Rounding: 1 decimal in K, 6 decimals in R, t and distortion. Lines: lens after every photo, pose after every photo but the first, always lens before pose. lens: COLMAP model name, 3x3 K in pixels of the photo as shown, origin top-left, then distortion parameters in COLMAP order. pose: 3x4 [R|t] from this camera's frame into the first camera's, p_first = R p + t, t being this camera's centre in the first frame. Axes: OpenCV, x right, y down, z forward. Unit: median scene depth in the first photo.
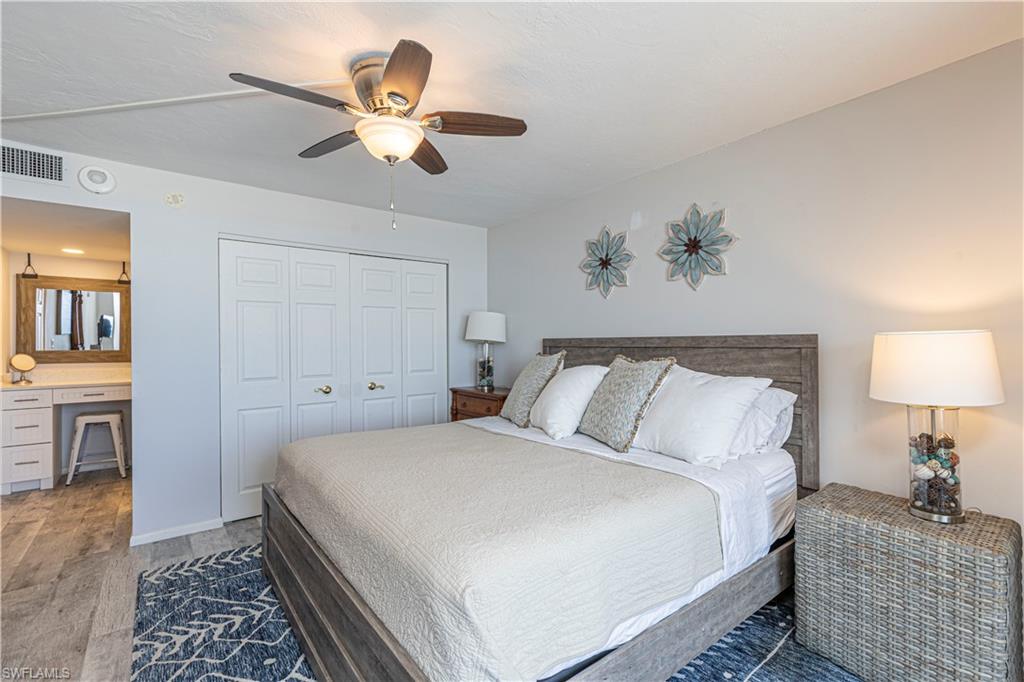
lens RADIAL K [[466.0, 0, 514.8], [0, 466.0, 345.3], [0, 0, 1]] dist [0.006611, 0.000752]
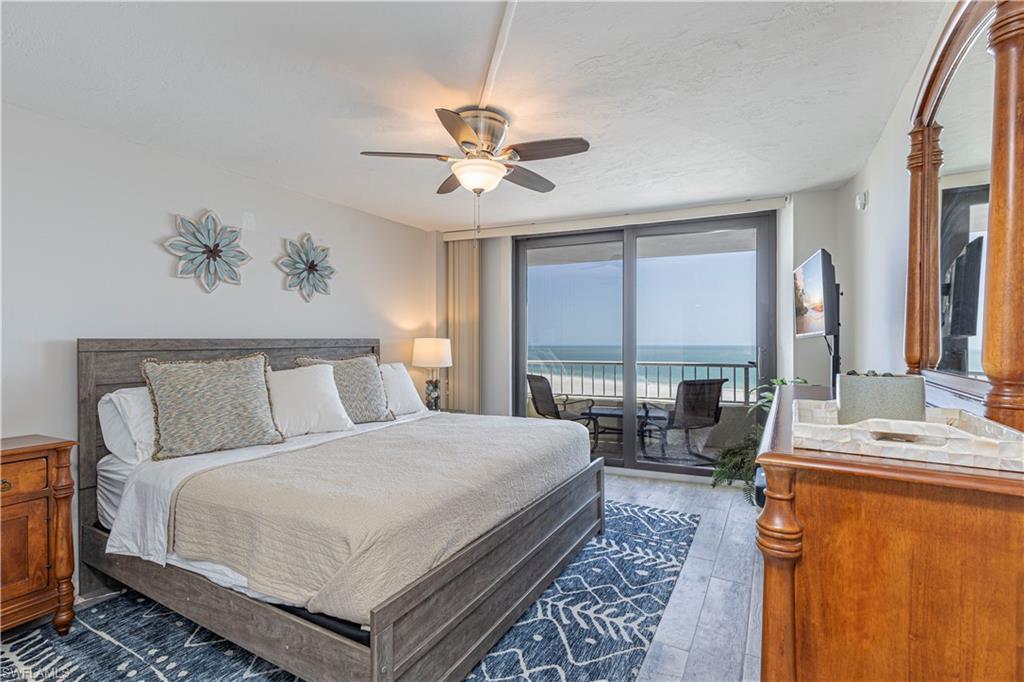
lens RADIAL K [[466.0, 0, 509.5], [0, 466.0, 332.3], [0, 0, 1]] dist [0.006611, 0.000752]
pose [[-0.386729, 0.023177, 0.921902, -0.892543], [0.011463, 0.999728, -0.020324, -0.006171], [-0.922122, 0.002708, -0.386890, 0.909356]]
